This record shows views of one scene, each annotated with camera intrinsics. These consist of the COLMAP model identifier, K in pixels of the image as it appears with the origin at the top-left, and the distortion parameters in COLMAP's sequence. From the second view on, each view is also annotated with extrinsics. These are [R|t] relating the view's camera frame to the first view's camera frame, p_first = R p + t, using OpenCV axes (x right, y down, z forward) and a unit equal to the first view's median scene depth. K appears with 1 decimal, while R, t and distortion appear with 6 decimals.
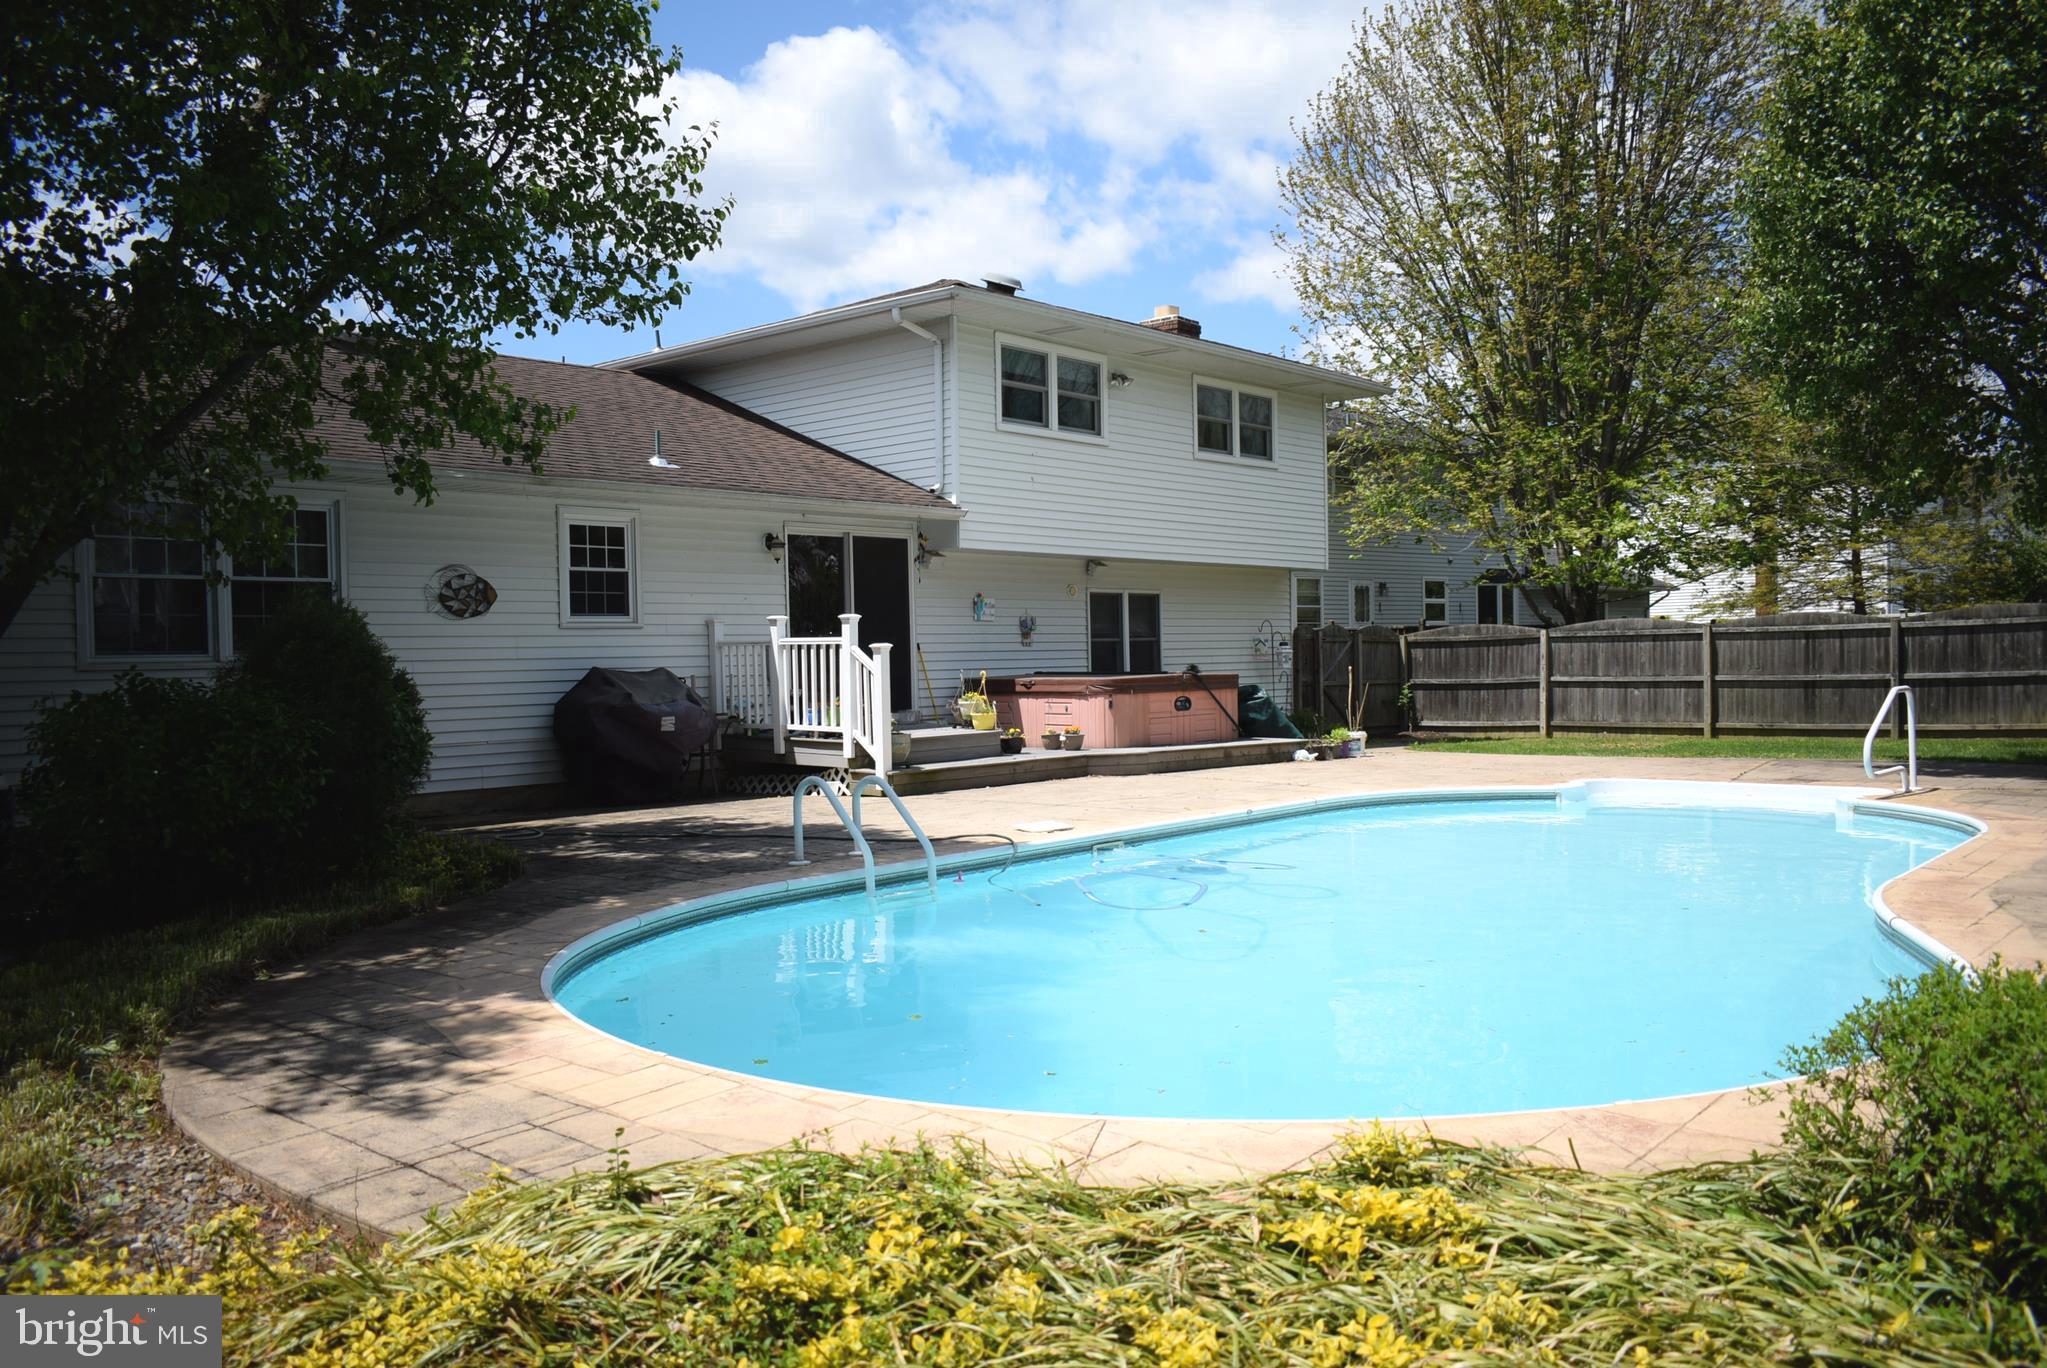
lens RADIAL K [[1597.1, 0, 1023.9], [0, 1597.1, 681.6], [0, 0, 1]] dist [0.008565, -0.000536]
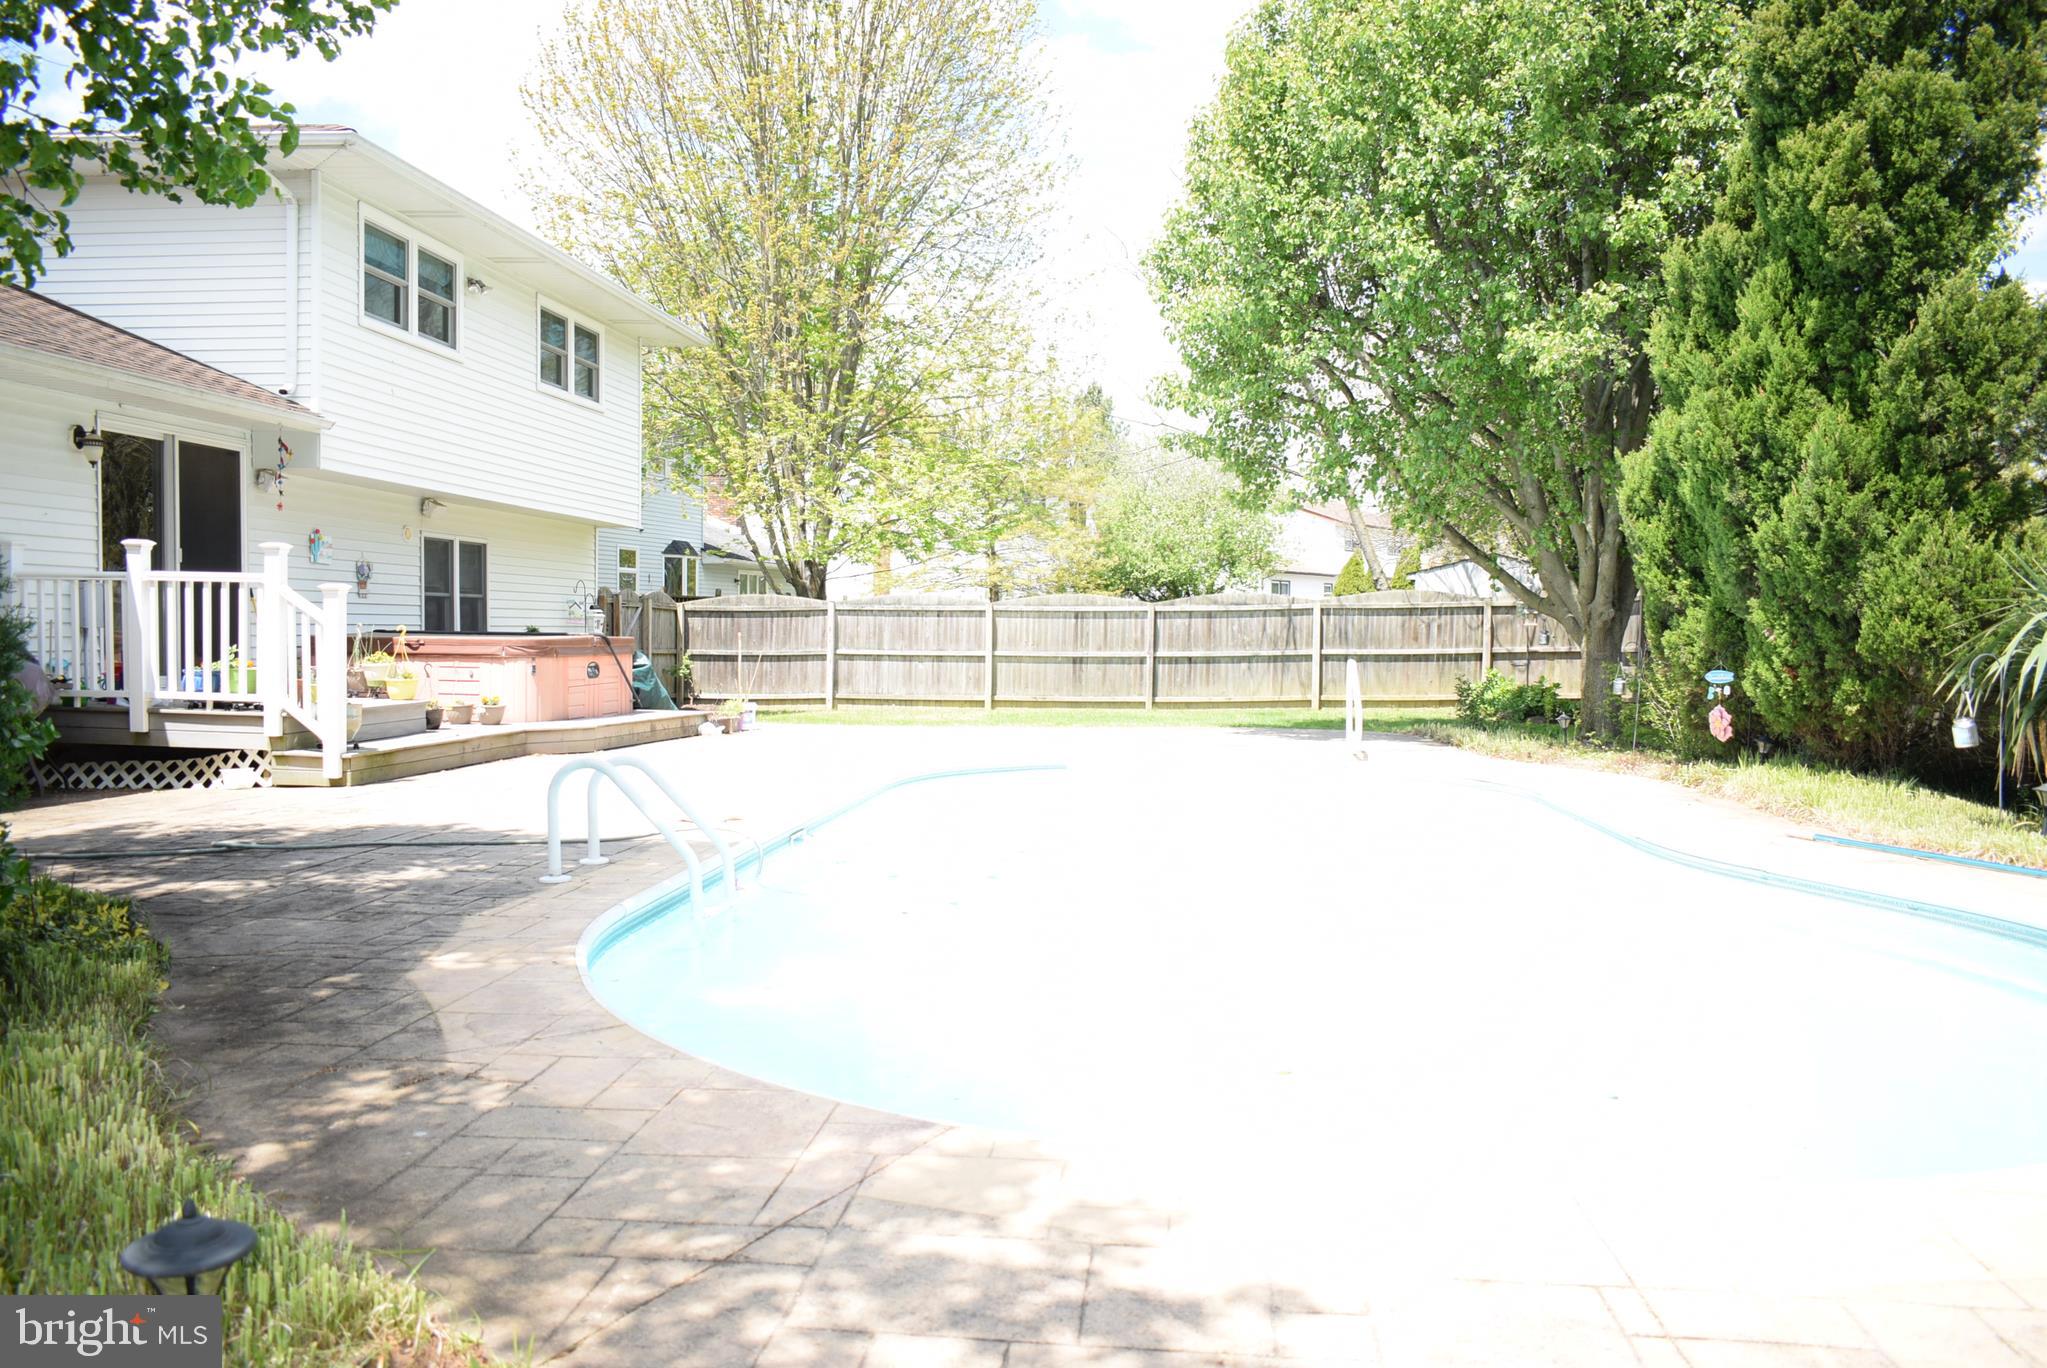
lens RADIAL K [[1597.1, 0, 1021.8], [0, 1597.1, 686.4], [0, 0, 1]] dist [0.008565, -0.000536]
pose [[0.834485, 0.006091, 0.550997, -0.170613], [-0.016385, 0.999771, 0.013764, 0.006366], [-0.550787, -0.020514, 0.834394, 0.139207]]
